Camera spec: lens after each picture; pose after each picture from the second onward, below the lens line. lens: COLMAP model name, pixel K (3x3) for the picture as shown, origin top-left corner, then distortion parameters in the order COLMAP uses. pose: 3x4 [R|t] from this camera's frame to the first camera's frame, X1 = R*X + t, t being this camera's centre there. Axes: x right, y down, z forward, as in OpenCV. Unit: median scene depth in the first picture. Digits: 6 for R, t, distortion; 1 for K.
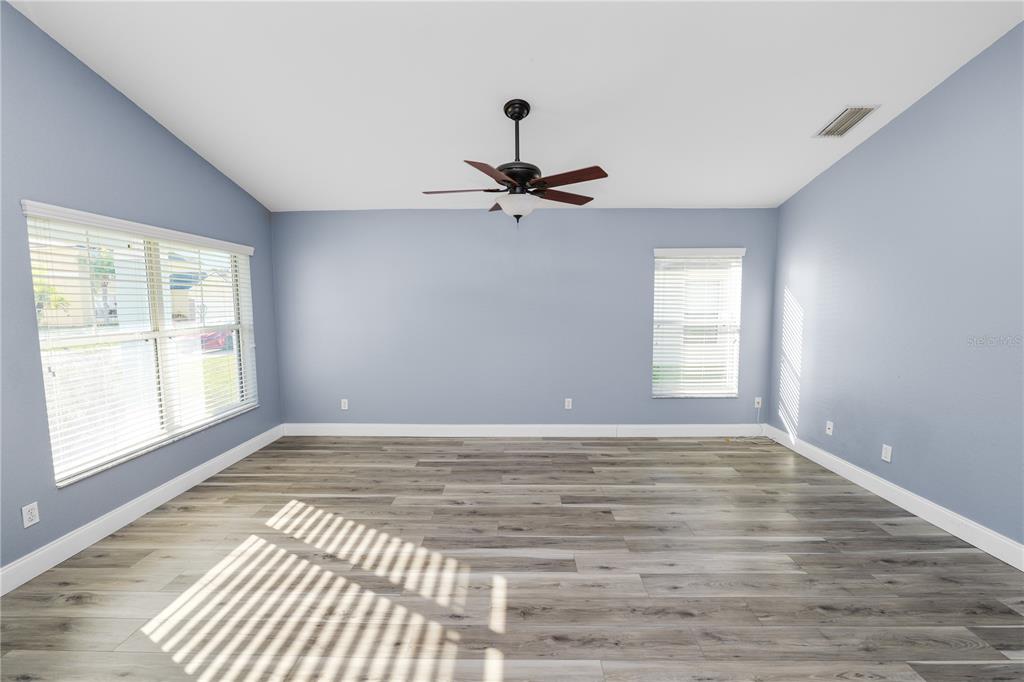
lens RADIAL K [[416.1, 0, 513.4], [0, 416.1, 341.1], [0, 0, 1]] dist [-0.012116, 0.000433]
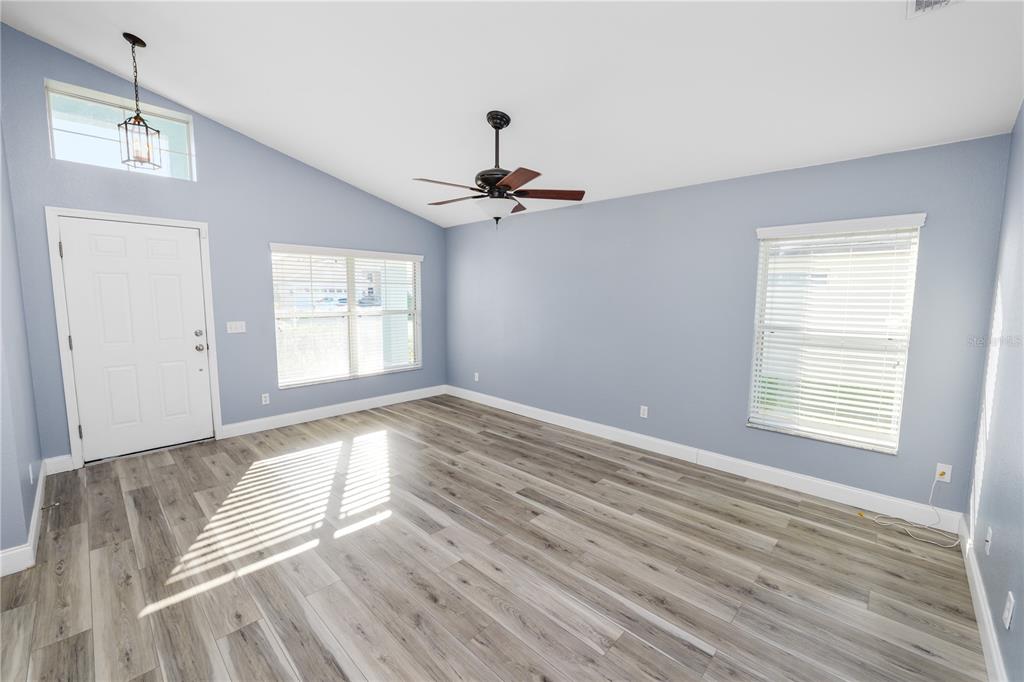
lens RADIAL K [[416.1, 0, 513.2], [0, 416.1, 340.2], [0, 0, 1]] dist [-0.012116, 0.000433]
pose [[0.733314, 0.082730, -0.674838, 0.634967], [-0.072689, 0.996420, 0.043165, -0.025484], [0.675993, 0.017399, 0.736703, 0.184367]]
